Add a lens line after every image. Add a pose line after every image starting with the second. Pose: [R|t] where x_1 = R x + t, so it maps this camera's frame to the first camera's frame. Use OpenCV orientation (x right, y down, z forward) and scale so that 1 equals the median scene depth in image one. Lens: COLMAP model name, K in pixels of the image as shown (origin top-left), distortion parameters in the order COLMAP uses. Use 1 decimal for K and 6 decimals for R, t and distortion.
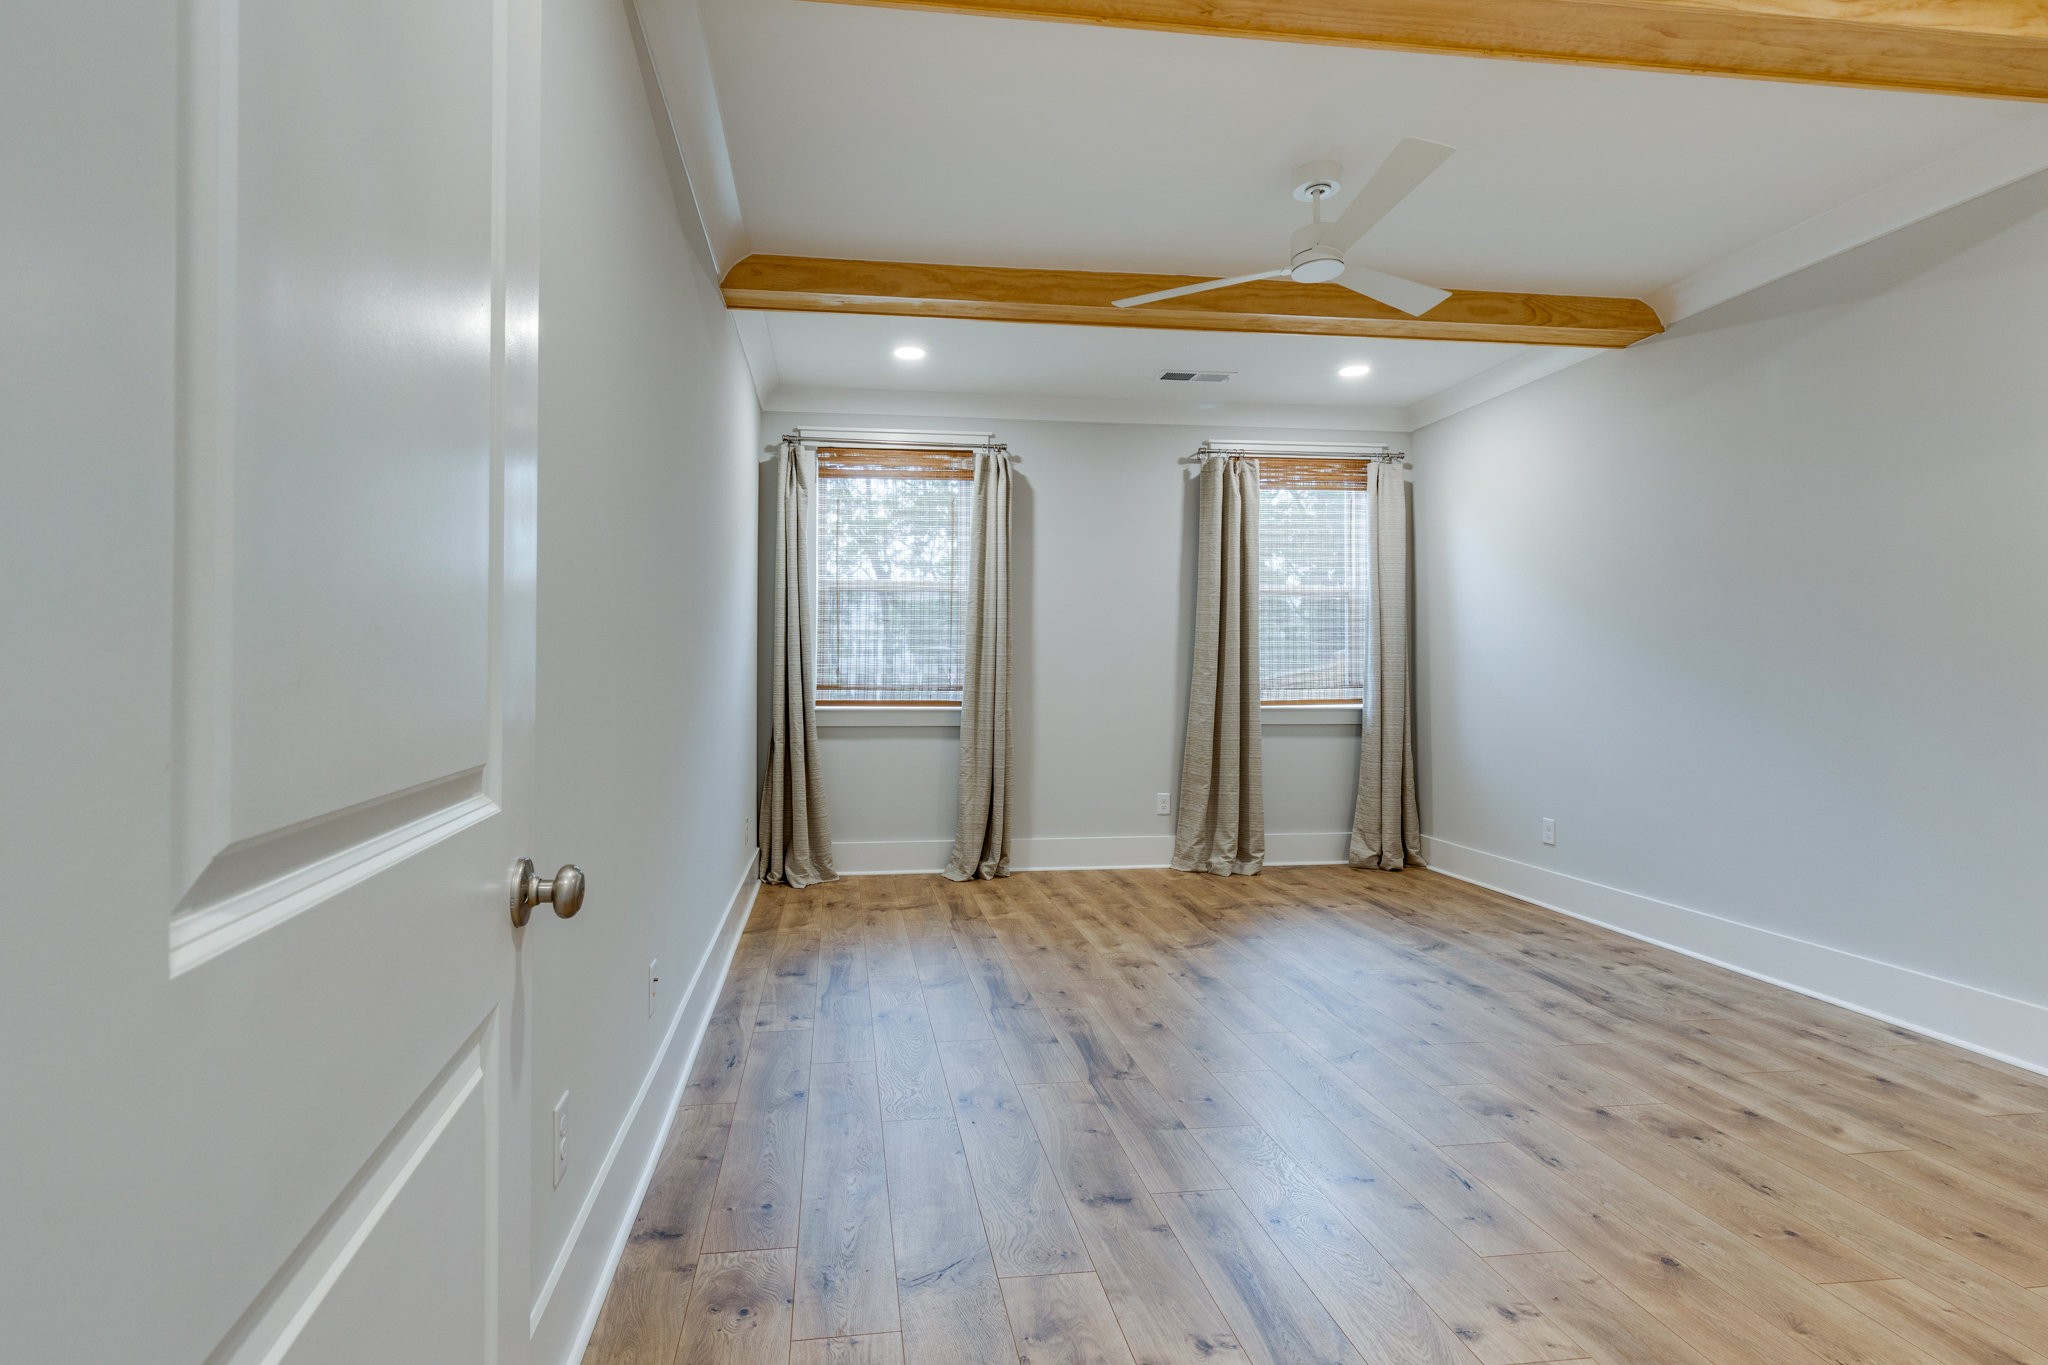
lens RADIAL K [[1011.3, 0, 957.3], [0, 1011.3, 658.6], [0, 0, 1]] dist [0.001167, 0.000165]
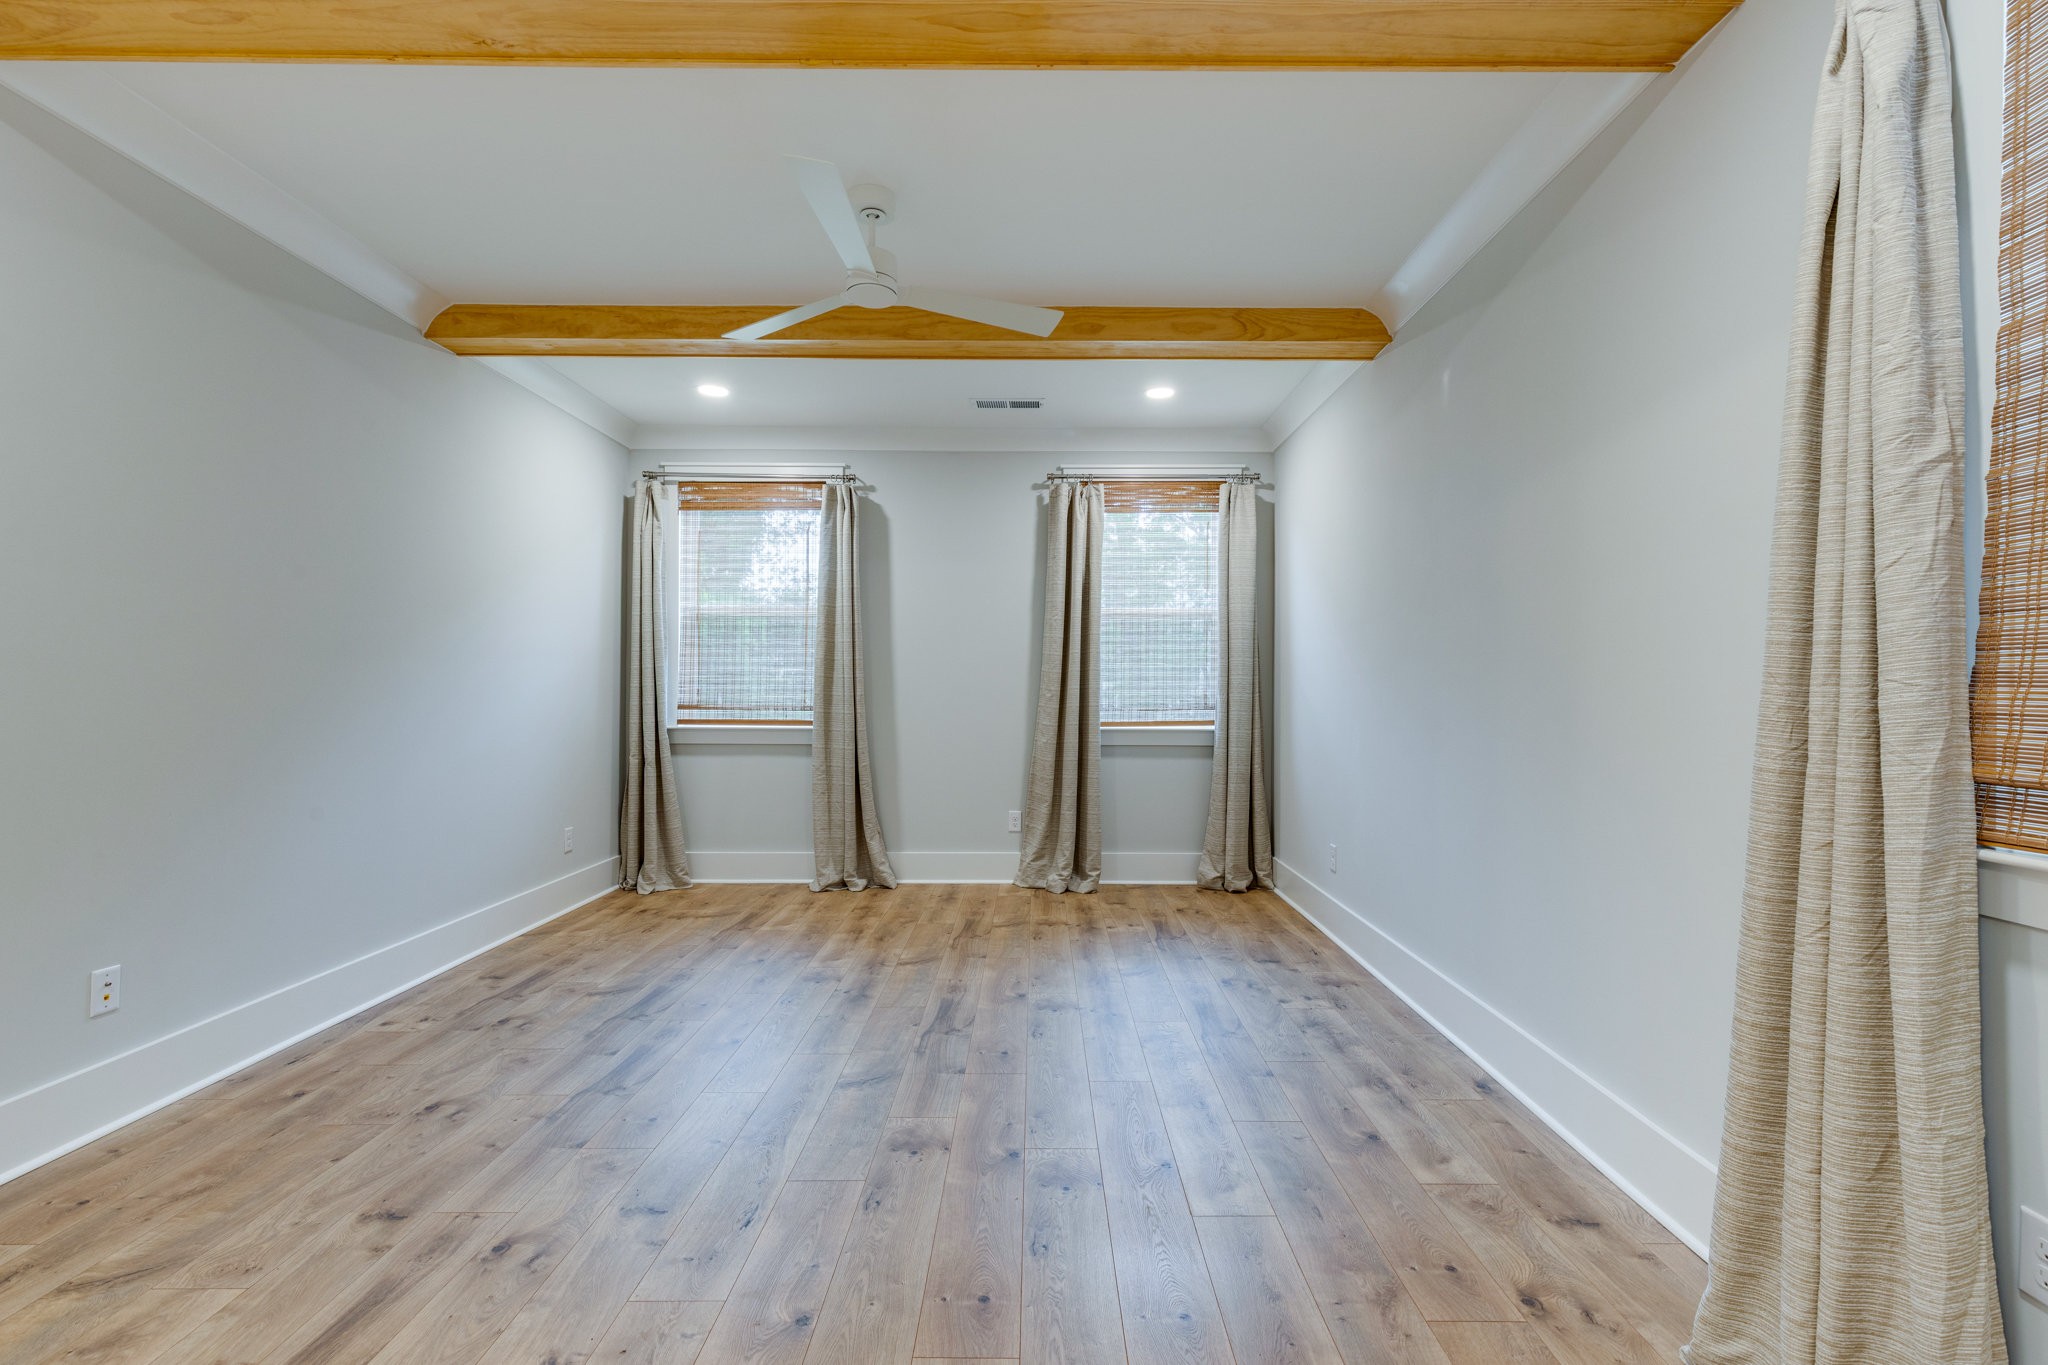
lens RADIAL K [[950.2, 0, 1024.0], [0, 950.2, 682.5], [0, 0, 1]] dist [0.009525, -0.000364]
pose [[0.992850, 0.000536, -0.119365, 0.338955], [0.000274, 0.999977, 0.006776, -0.004189], [0.119366, -0.006760, 0.992827, 0.044574]]
